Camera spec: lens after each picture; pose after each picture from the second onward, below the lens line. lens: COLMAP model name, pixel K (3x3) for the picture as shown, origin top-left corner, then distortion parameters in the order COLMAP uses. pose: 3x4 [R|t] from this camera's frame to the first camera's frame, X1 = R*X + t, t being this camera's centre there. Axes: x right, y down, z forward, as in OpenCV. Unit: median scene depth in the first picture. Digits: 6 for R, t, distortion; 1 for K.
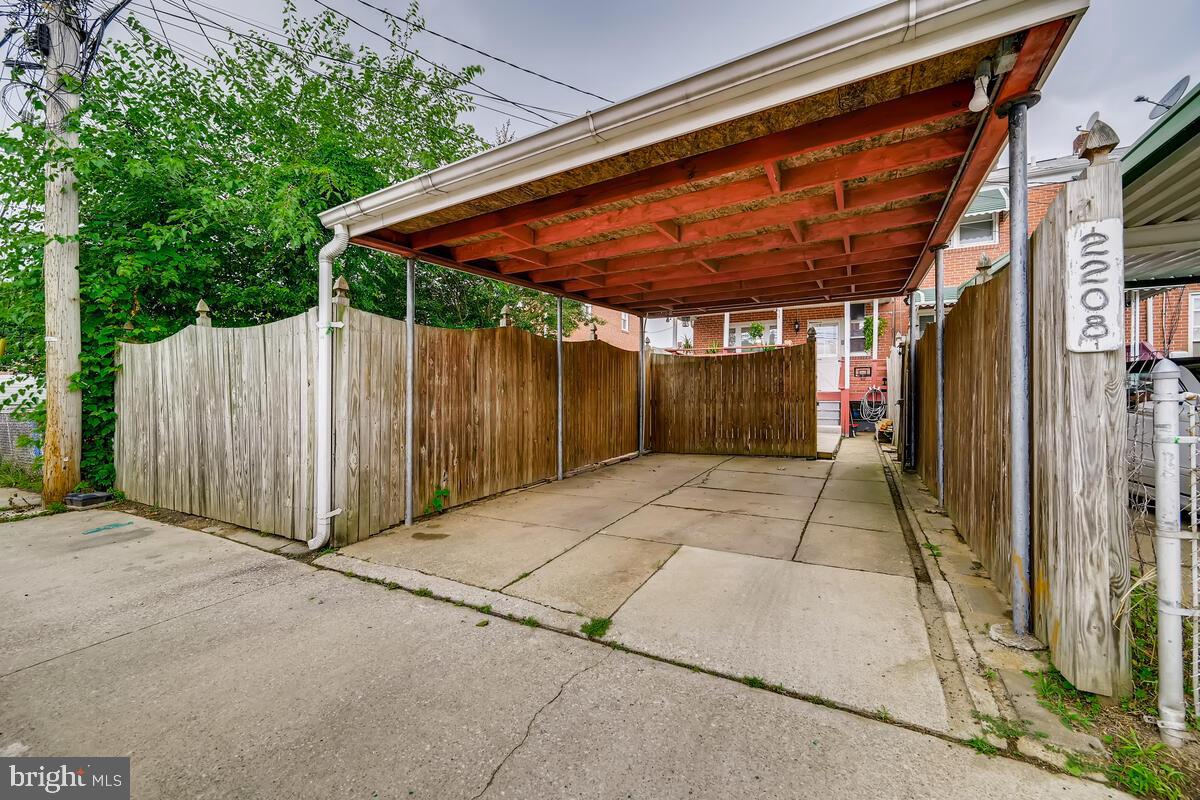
lens RADIAL K [[479.3, 0, 594.2], [0, 479.3, 399.6], [0, 0, 1]] dist [-0.000571, 0.000456]
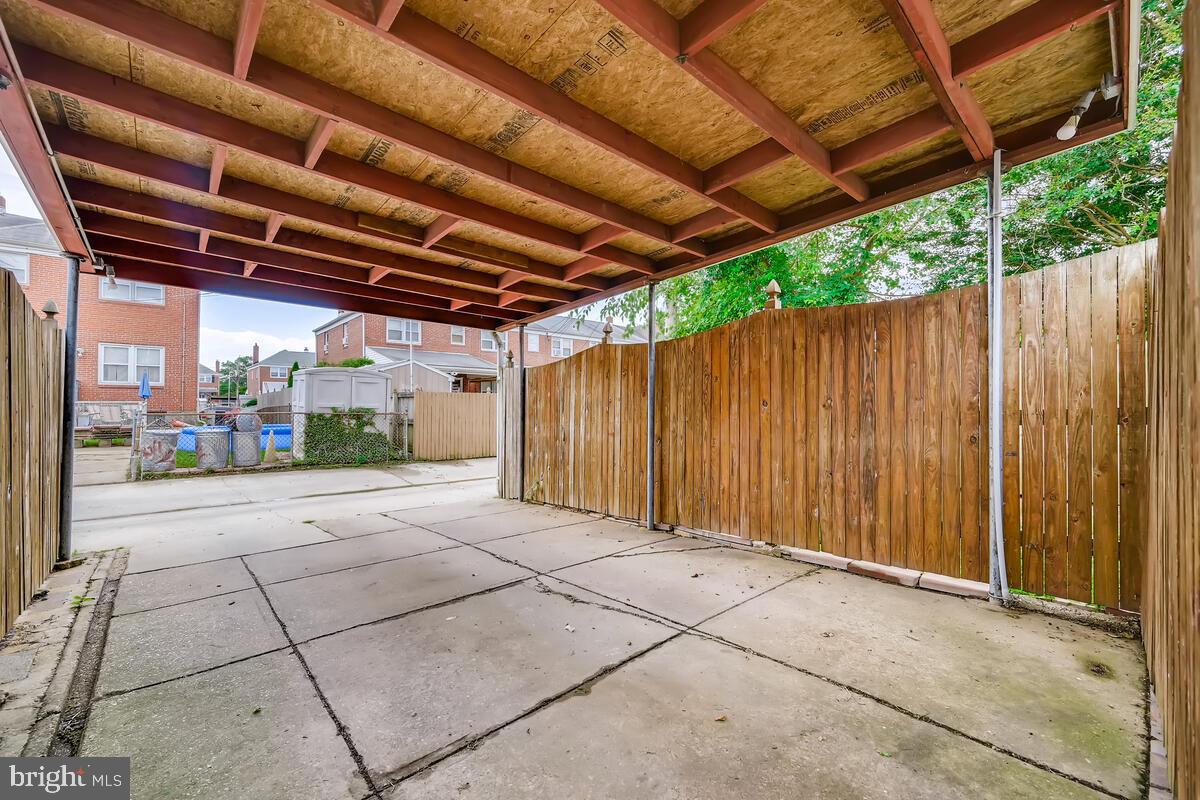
lens RADIAL K [[479.3, 0, 598.5], [0, 479.3, 410.0], [0, 0, 1]] dist [-0.000571, 0.000456]
pose [[-0.307261, -0.004338, -0.951615, 0.793112], [-0.000607, 0.999990, -0.004362, -0.017063], [0.951625, -0.000762, -0.307261, 1.371486]]
